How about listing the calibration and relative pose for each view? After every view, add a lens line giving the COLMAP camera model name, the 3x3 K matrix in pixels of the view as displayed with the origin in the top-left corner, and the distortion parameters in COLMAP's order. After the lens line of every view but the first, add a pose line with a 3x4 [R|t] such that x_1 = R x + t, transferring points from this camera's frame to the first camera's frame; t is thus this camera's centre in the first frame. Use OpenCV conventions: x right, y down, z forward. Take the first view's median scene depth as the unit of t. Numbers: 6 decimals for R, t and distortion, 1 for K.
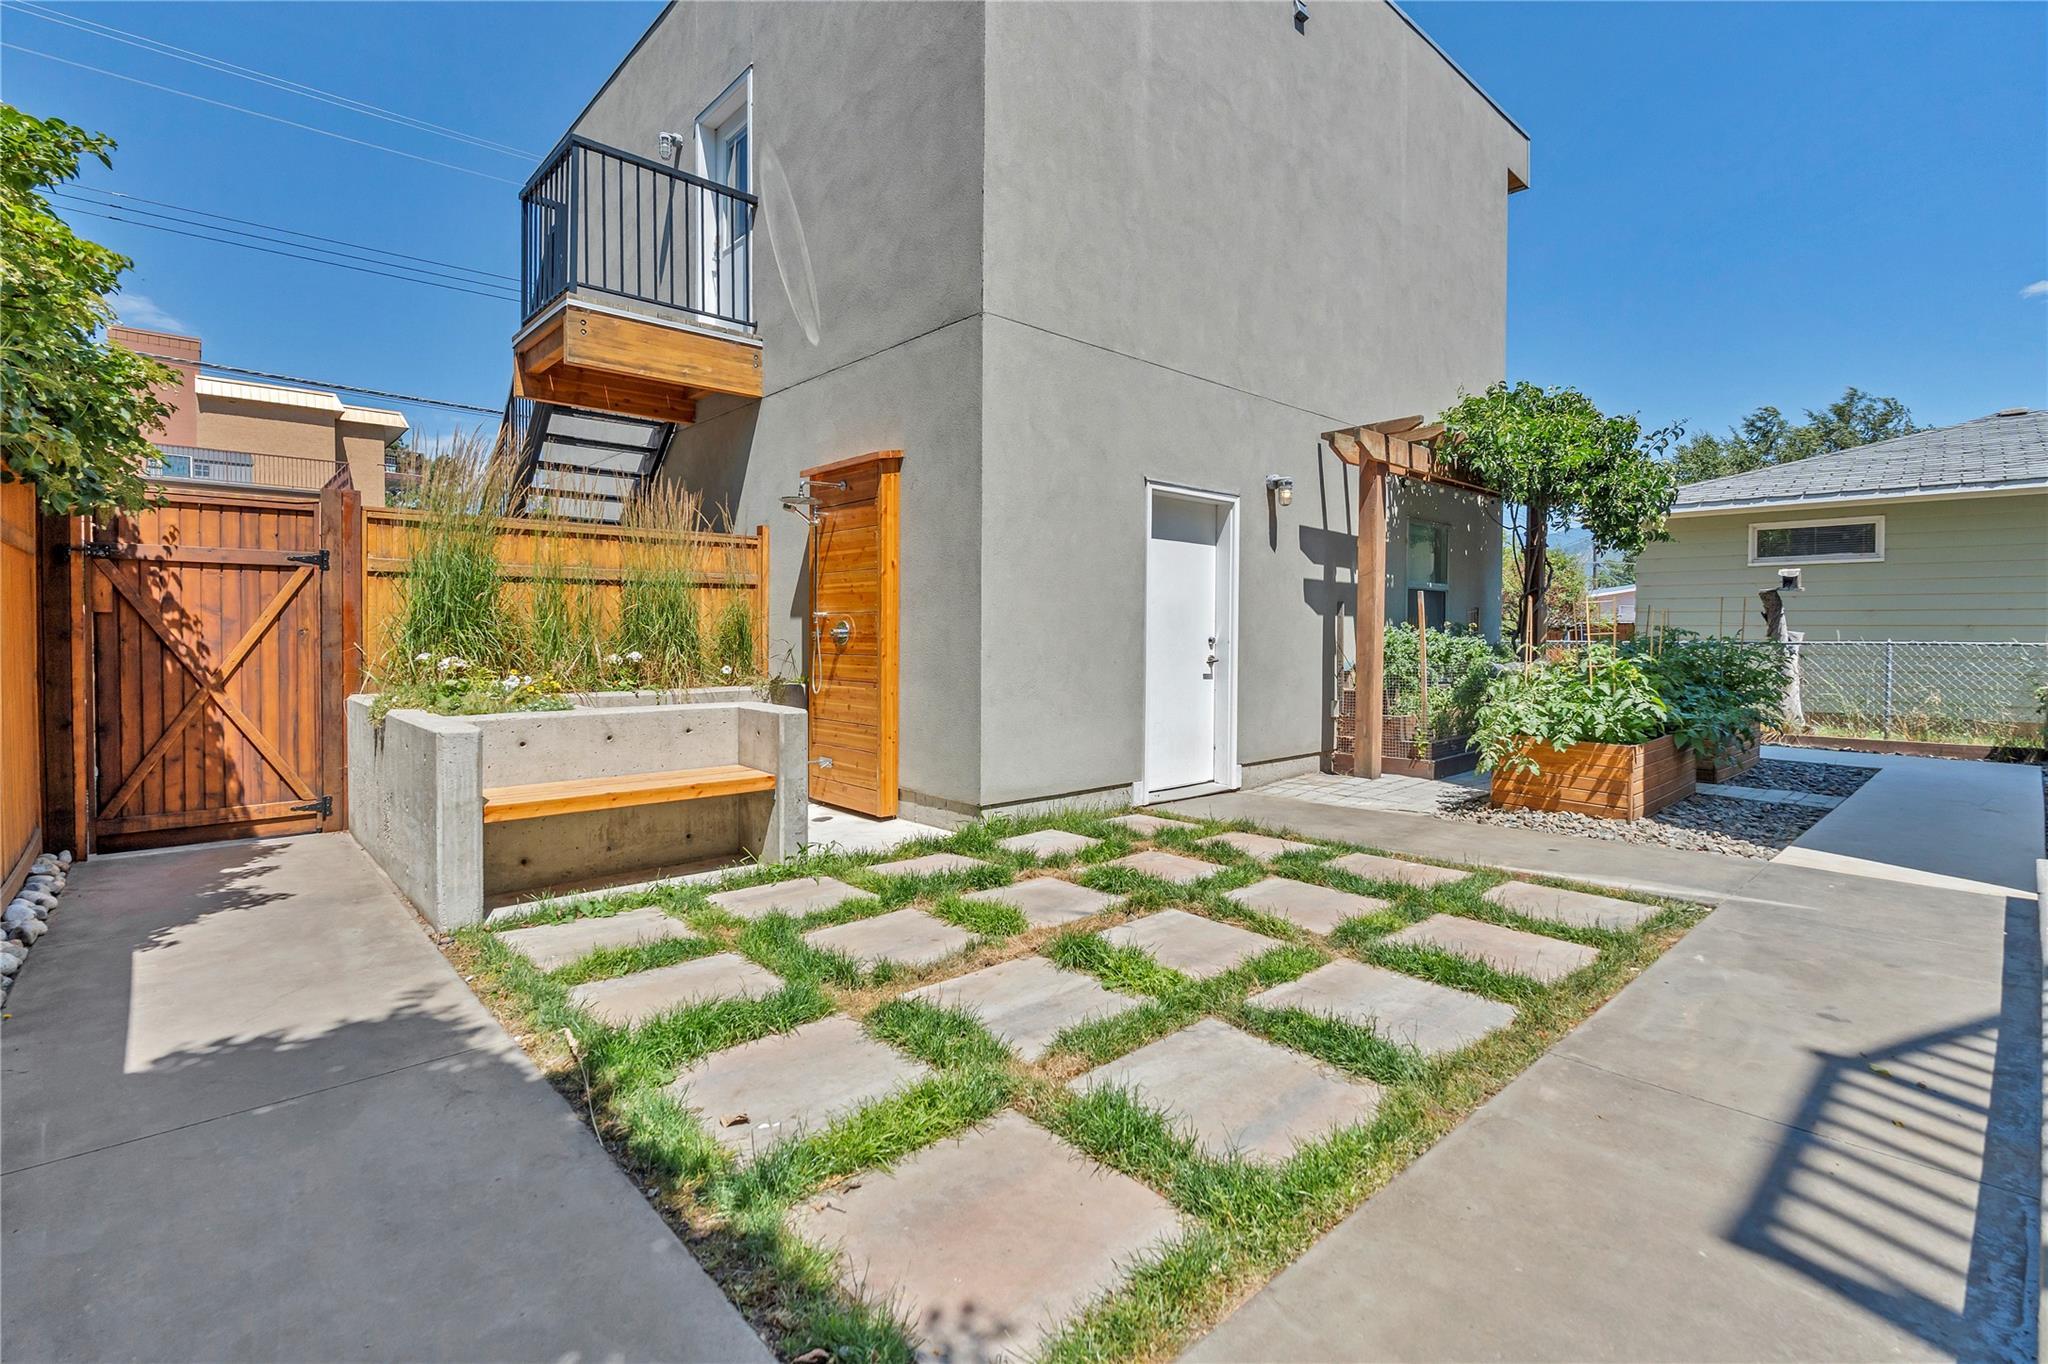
lens RADIAL K [[932.0, 0, 1028.4], [0, 932.0, 646.8], [0, 0, 1]] dist [-0.004686, -0.000215]
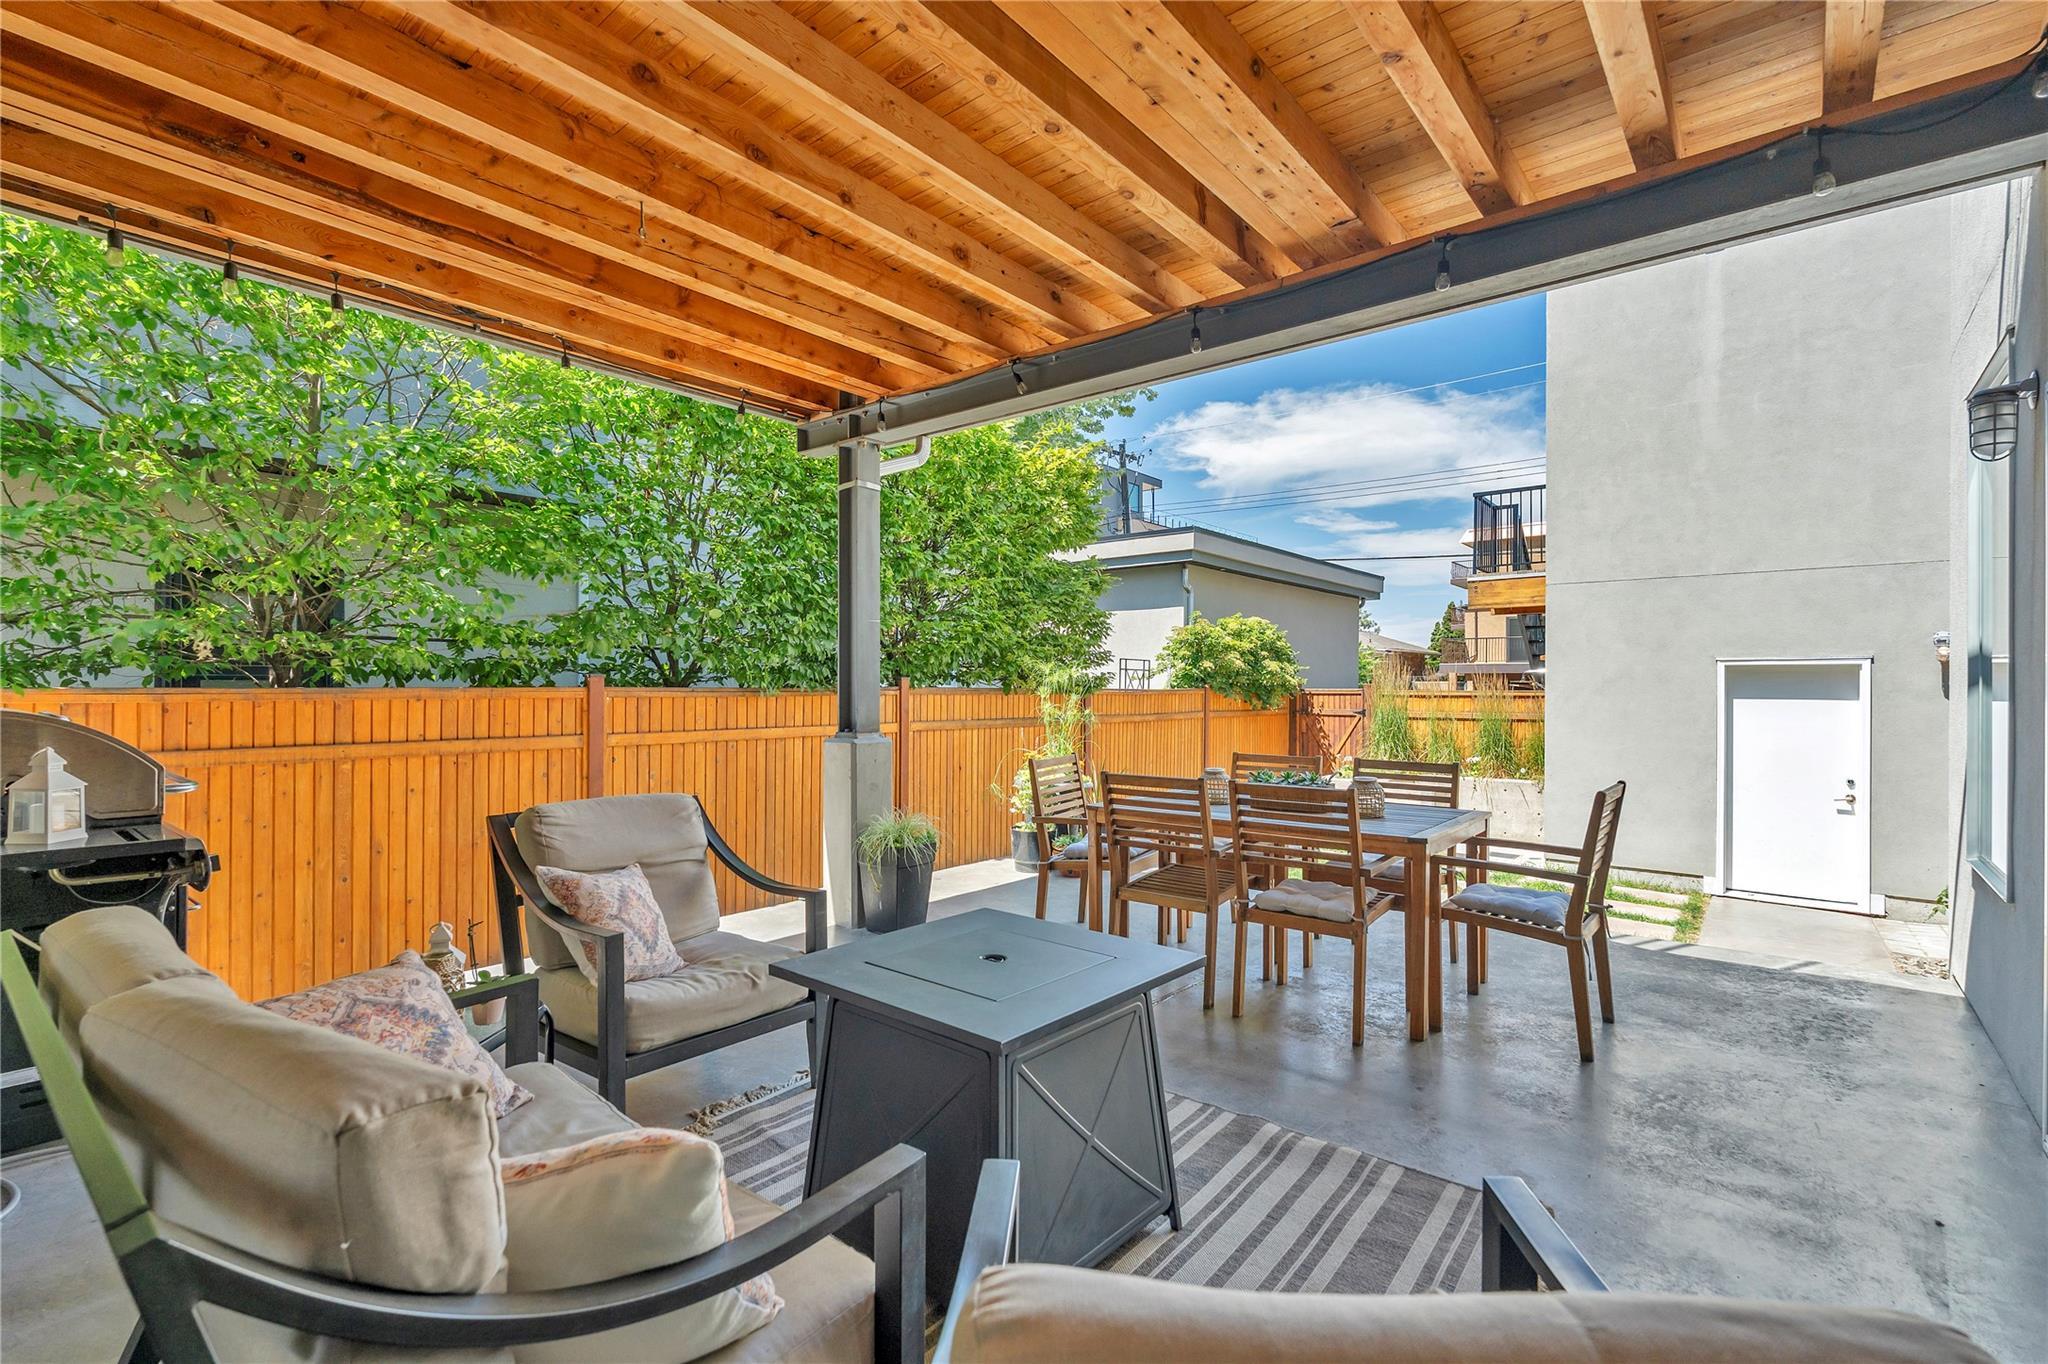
lens RADIAL K [[932.0, 0, 1024.6], [0, 932.0, 685.9], [0, 0, 1]] dist [-0.004686, -0.000215]
pose [[0.147771, -0.005469, -0.989007, 1.277834], [-0.018185, 0.999801, -0.008246, -0.105053], [0.988854, 0.019203, 0.147642, -0.210363]]
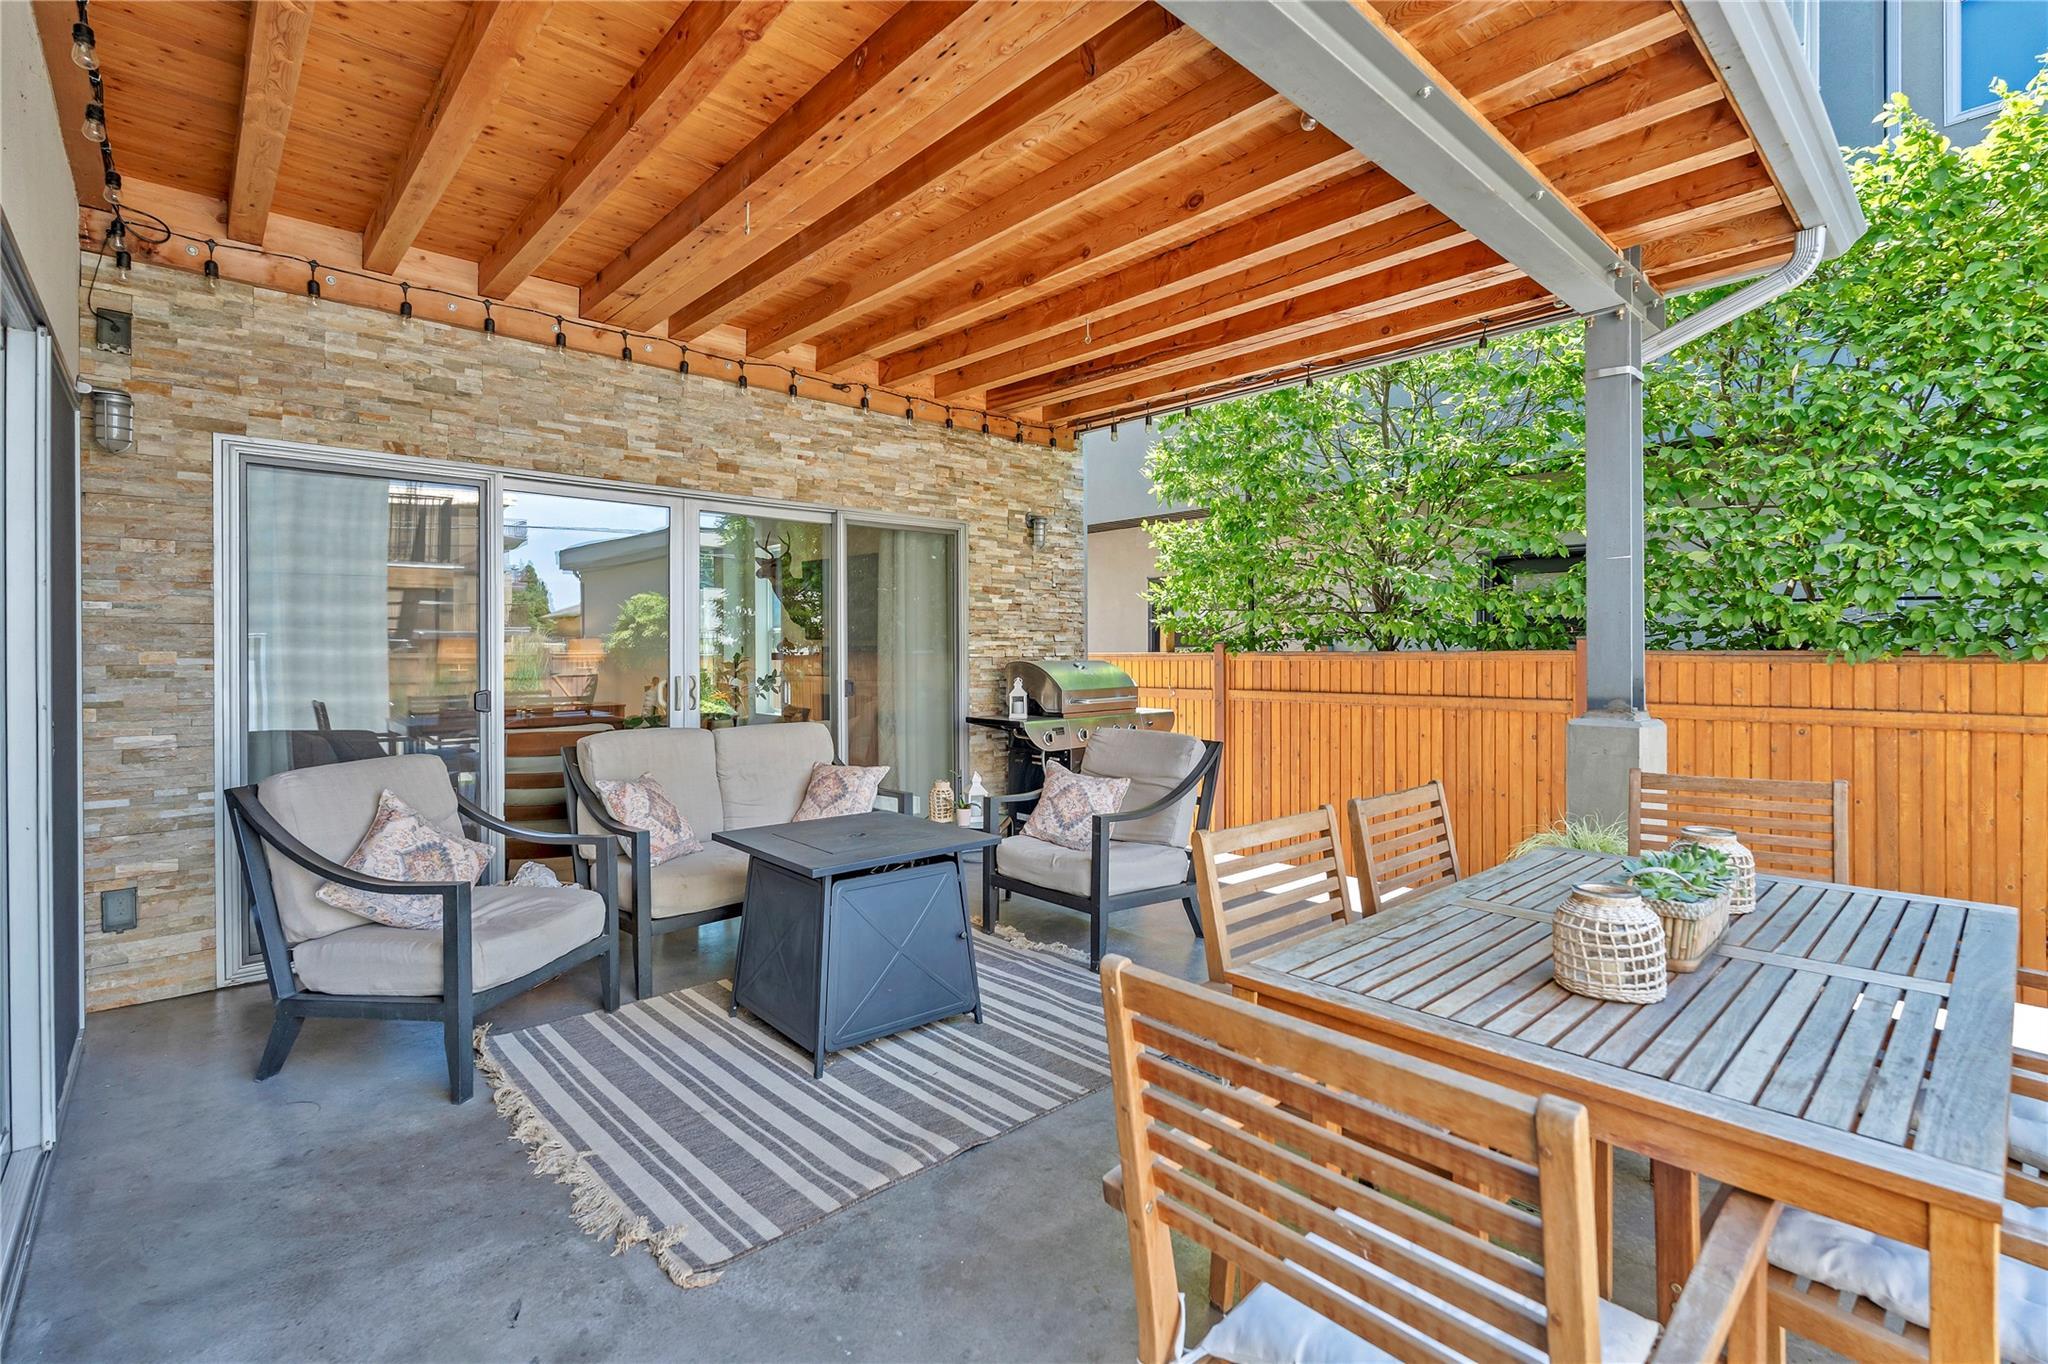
lens RADIAL K [[932.0, 0, 1025.9], [0, 932.0, 660.4], [0, 0, 1]] dist [-0.004686, -0.000215]
pose [[-0.999999, 0.001625, 0.000078, -0.559759], [0.001627, 0.999603, 0.028139, -0.162597], [-0.000032, 0.028139, -0.999604, 2.114185]]
